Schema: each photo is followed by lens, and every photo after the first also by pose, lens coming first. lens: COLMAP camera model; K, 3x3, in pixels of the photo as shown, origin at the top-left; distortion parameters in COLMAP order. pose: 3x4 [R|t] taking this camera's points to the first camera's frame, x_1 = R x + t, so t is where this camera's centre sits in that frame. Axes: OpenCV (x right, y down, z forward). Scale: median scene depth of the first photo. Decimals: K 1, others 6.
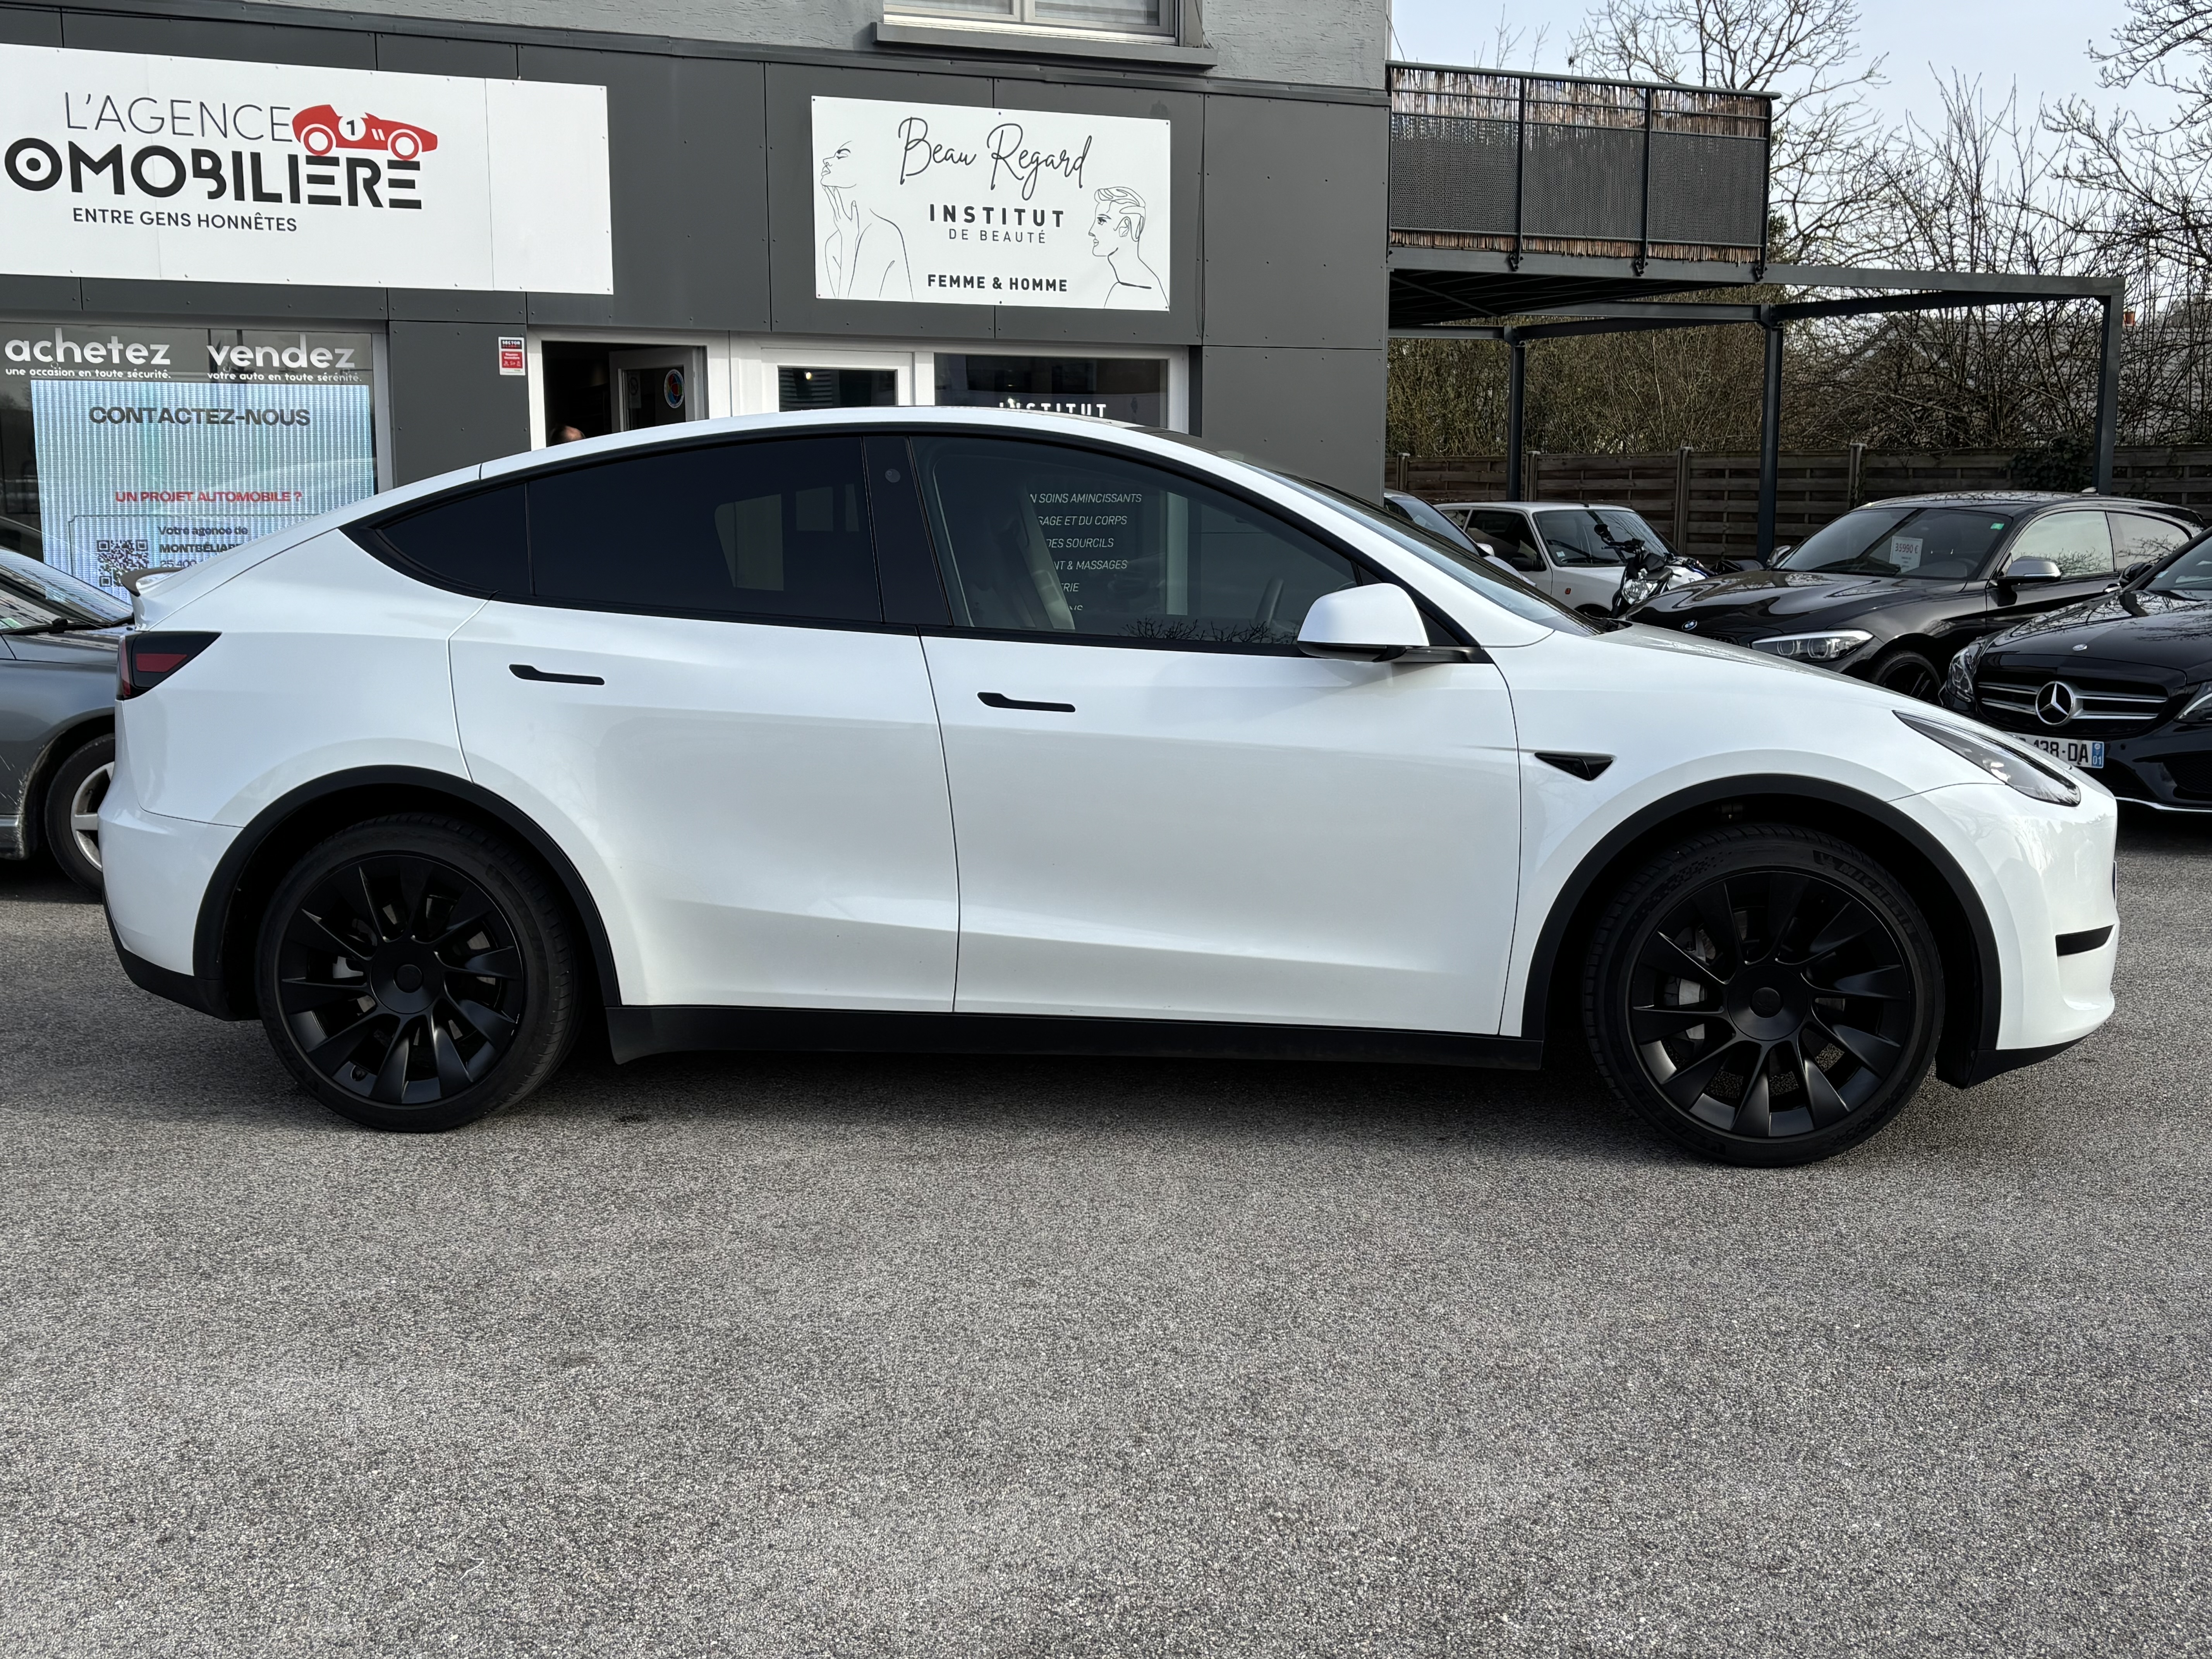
lens RADIAL K [[2278.1, 0, 1106.0], [0, 2278.1, 829.5], [0, 0, 1]] dist [0.085718, -0.166882]
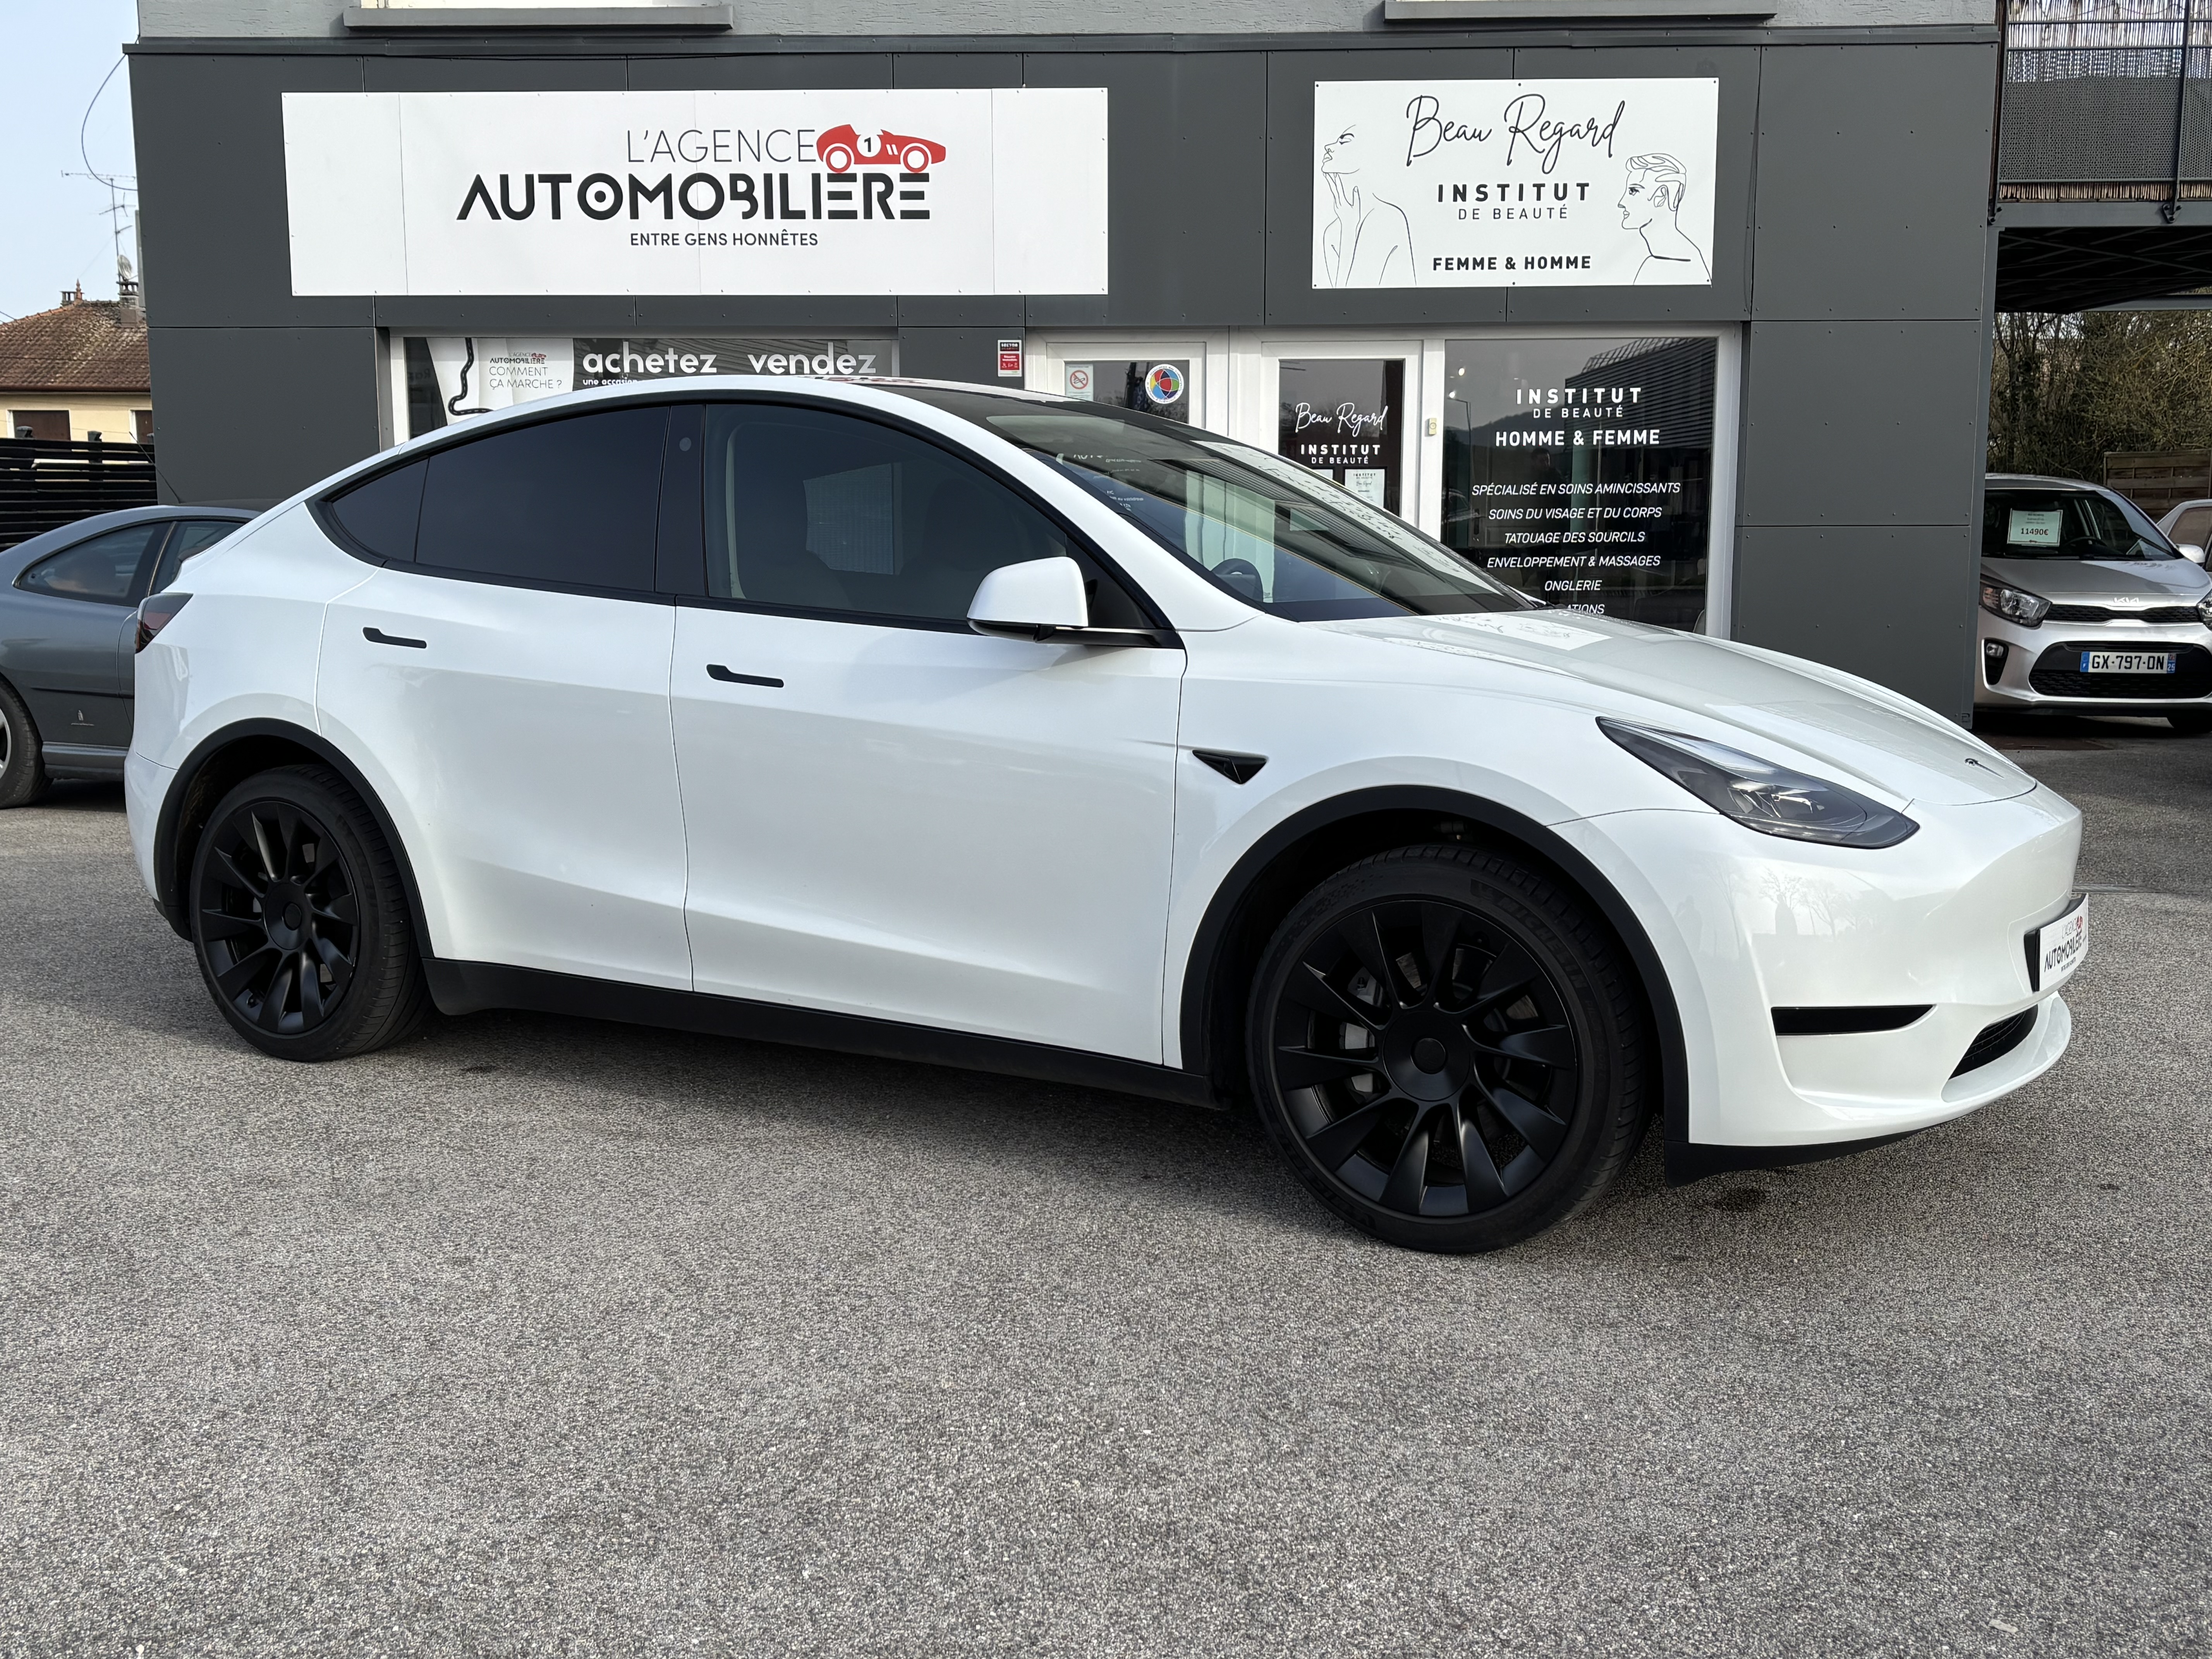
lens RADIAL K [[2278.1, 0, 1106.0], [0, 2278.1, 829.5], [0, 0, 1]] dist [0.085718, -0.166882]
pose [[0.911876, 0.056712, -0.406528, 0.491734], [-0.058517, 0.998254, 0.008003, -0.007393], [0.406272, 0.016491, 0.913603, 0.172825]]
